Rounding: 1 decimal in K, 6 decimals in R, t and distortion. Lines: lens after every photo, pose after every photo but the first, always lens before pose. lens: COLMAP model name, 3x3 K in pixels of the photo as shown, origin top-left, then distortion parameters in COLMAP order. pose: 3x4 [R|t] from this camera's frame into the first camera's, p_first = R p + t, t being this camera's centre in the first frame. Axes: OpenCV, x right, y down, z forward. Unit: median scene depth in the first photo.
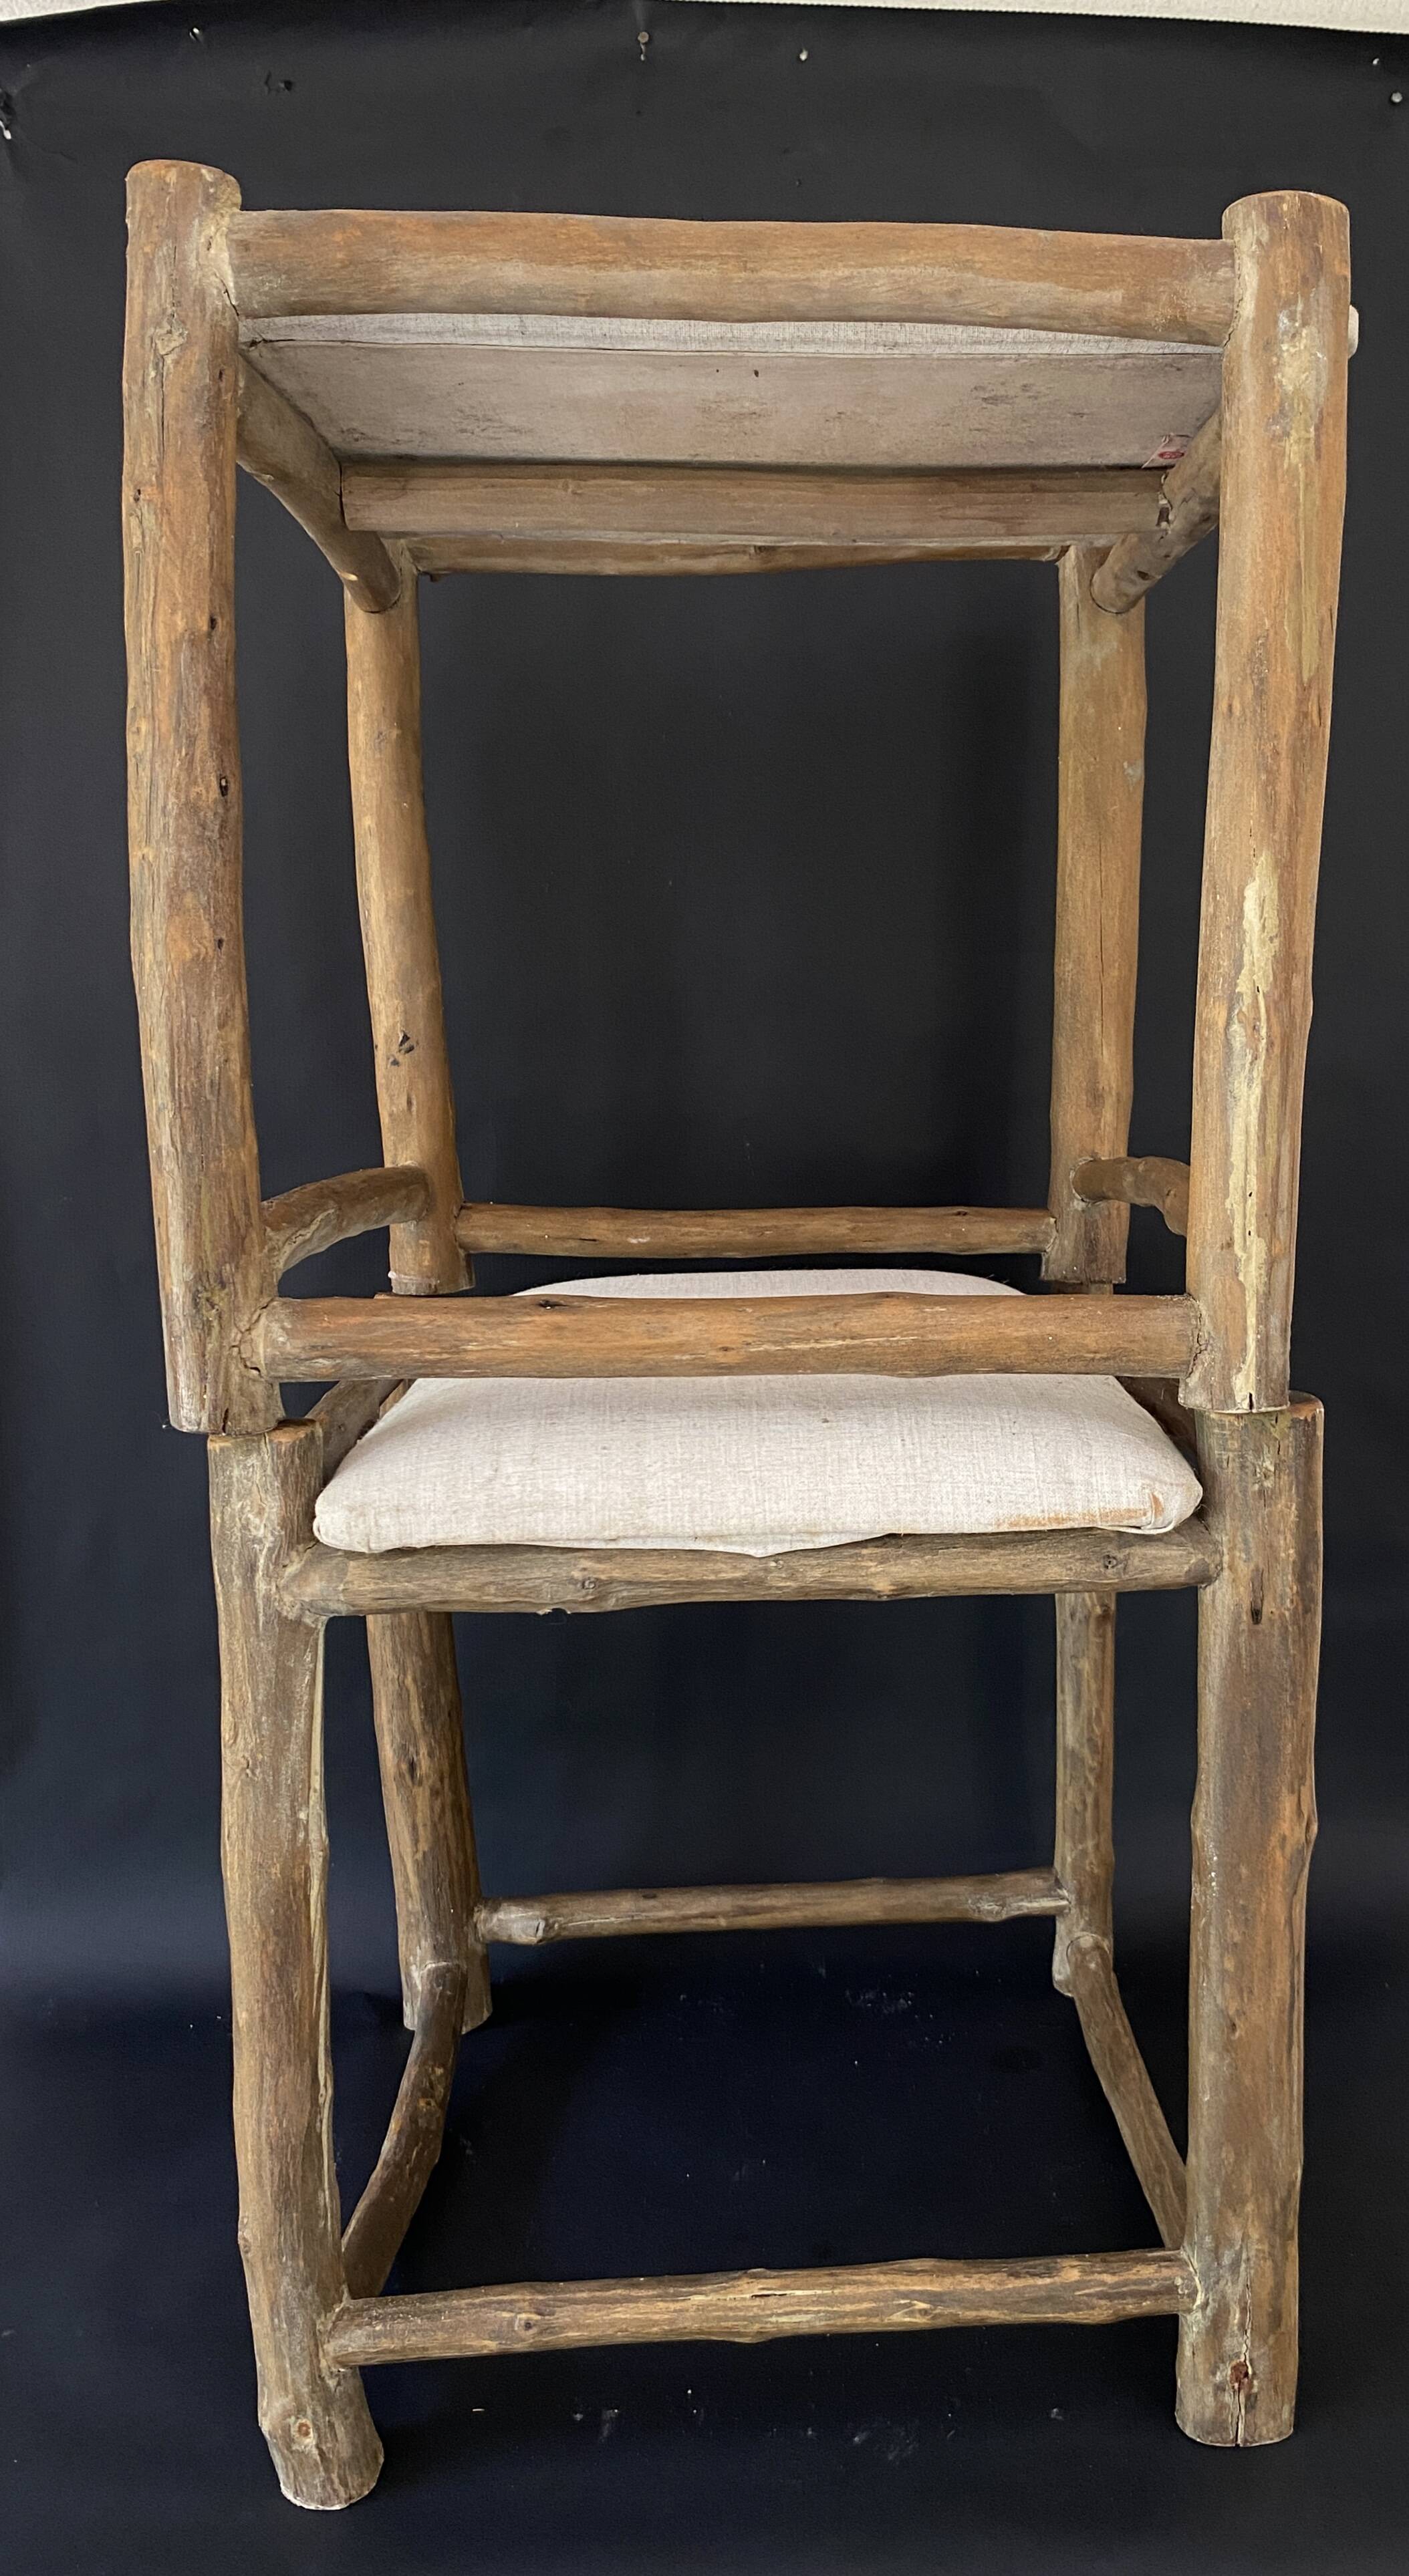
lens RADIAL K [[2056.5, 0, 907.9], [0, 2056.5, 1287.1], [0, 0, 1]] dist [0.062667, -0.104737]
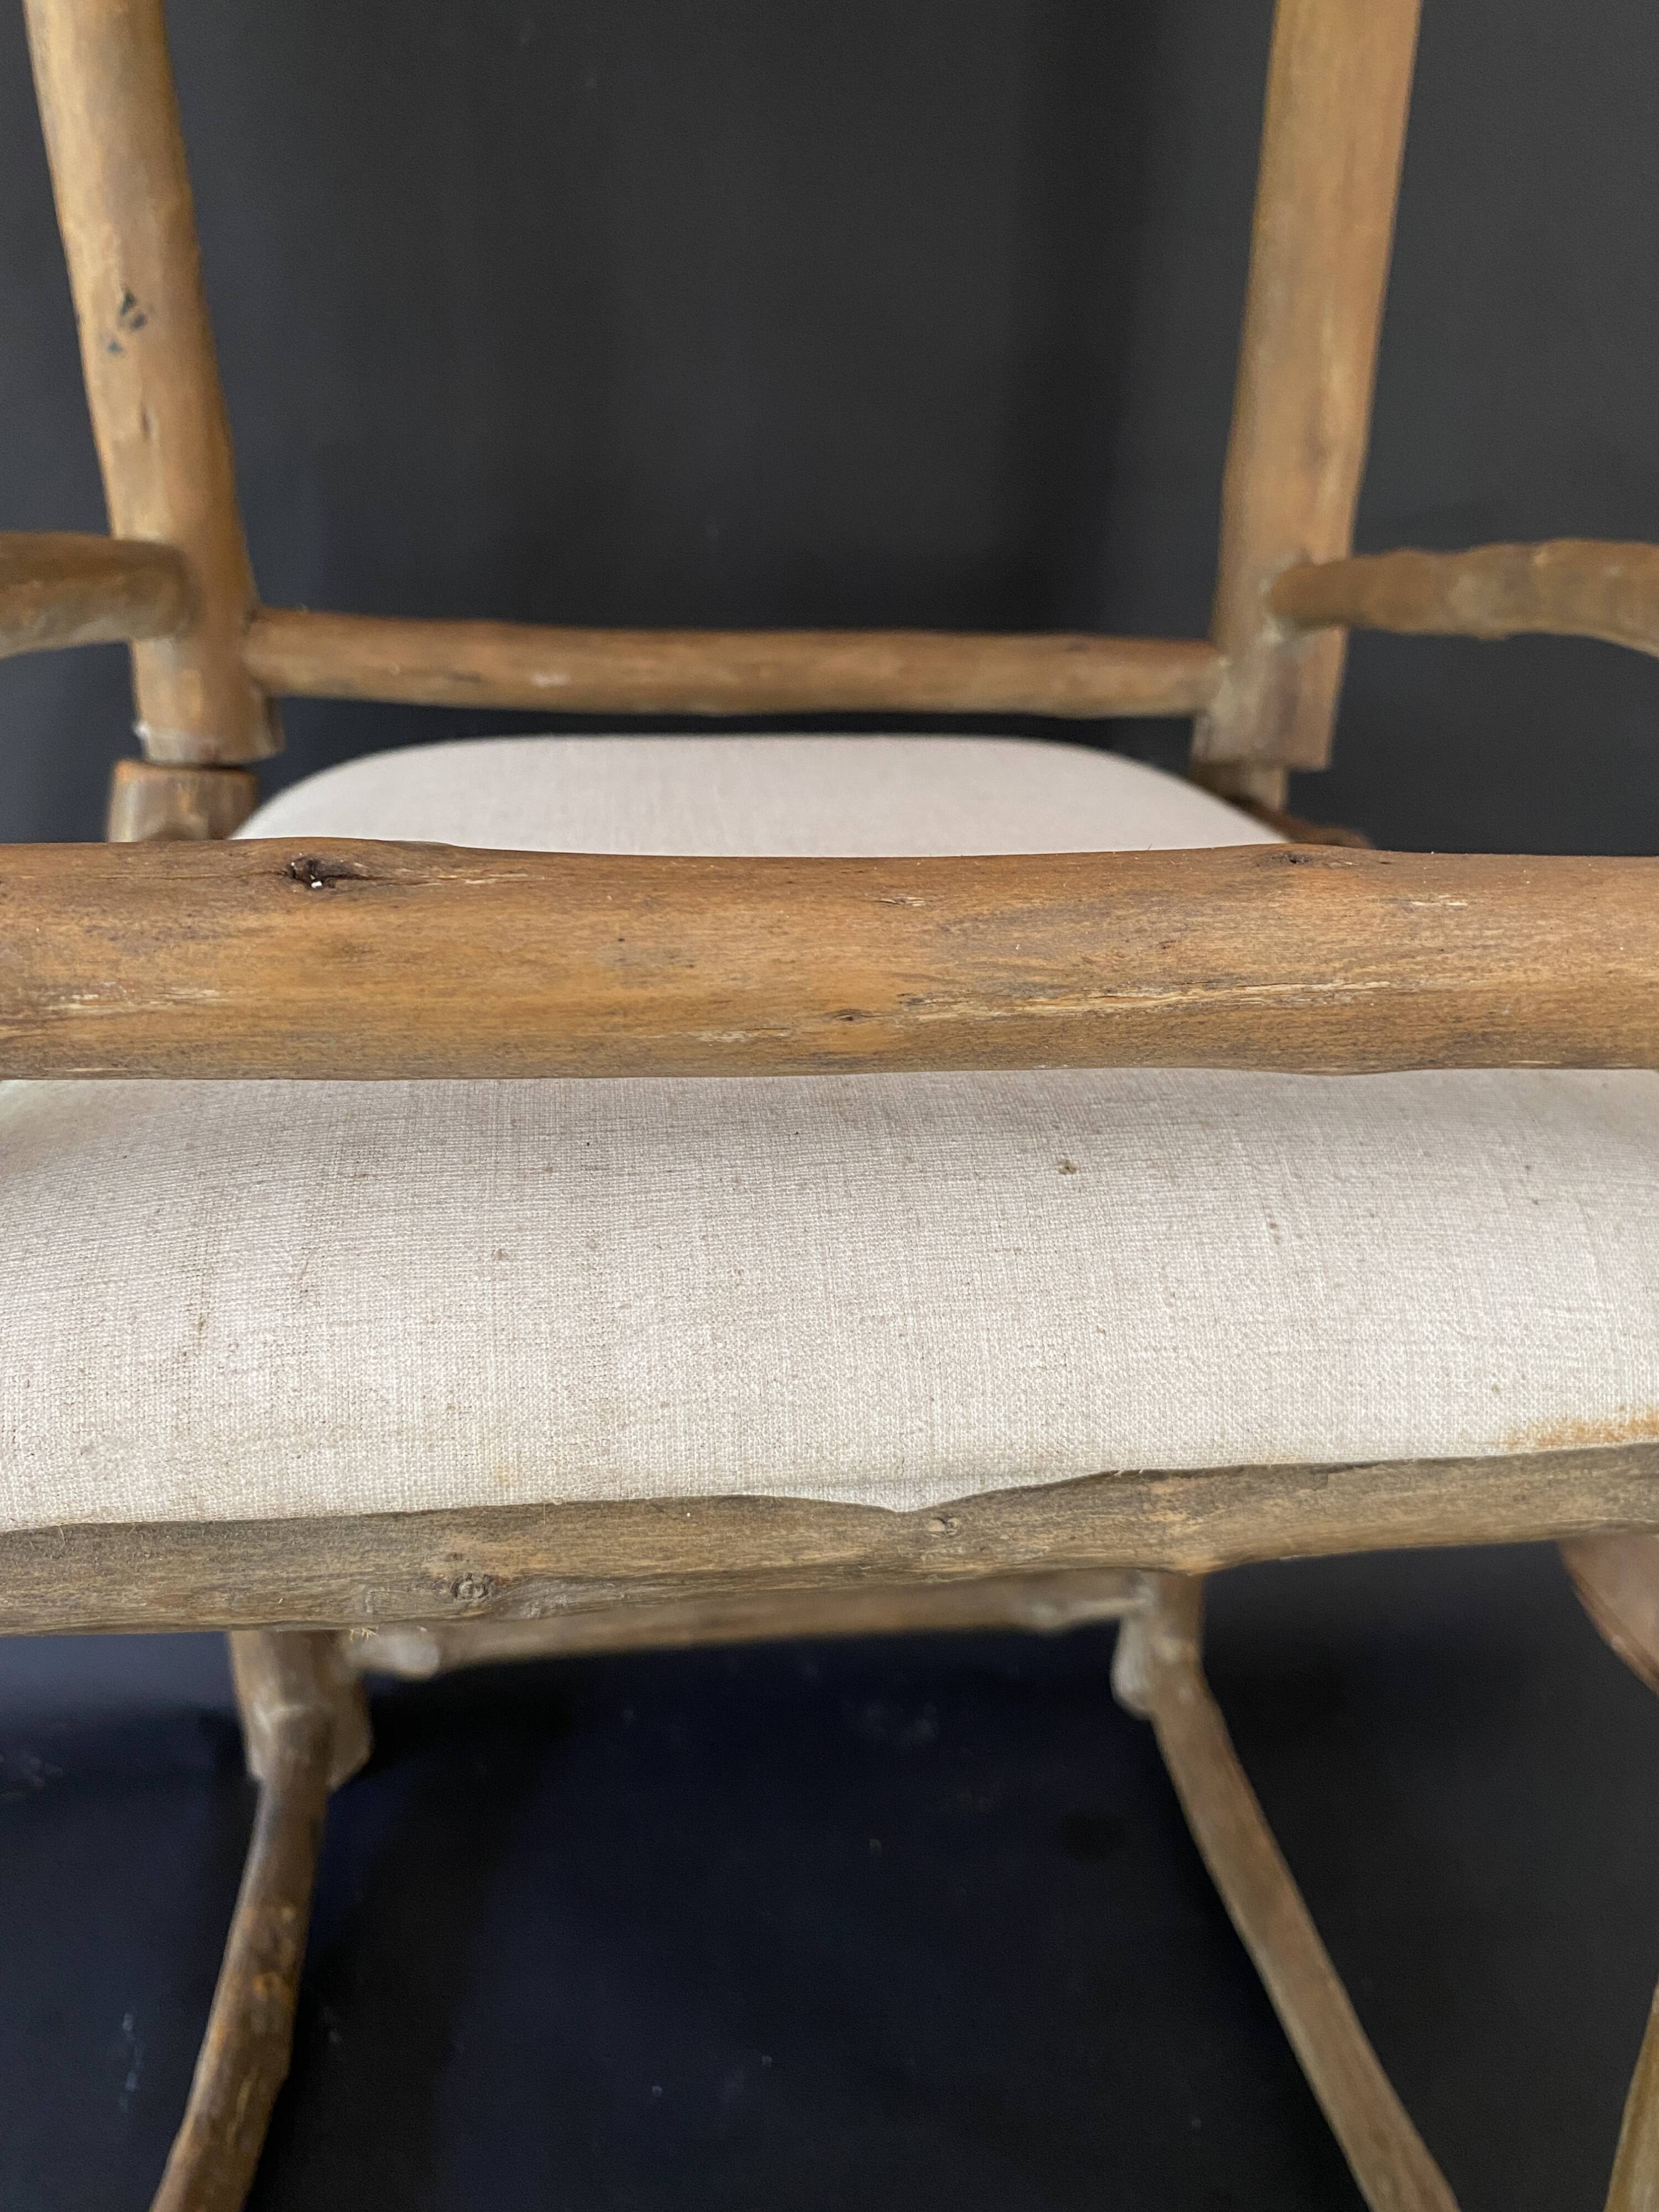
lens RADIAL K [[1705.3, 0, 861.1], [0, 1705.3, 1103.5], [0, 0, 1]] dist [-0.012904, -0.008453]
pose [[0.998170, 0.008229, 0.059901, -0.095837], [-0.021002, 0.976198, 0.215862, -0.015186], [-0.056699, -0.216725, 0.974585, 0.666912]]
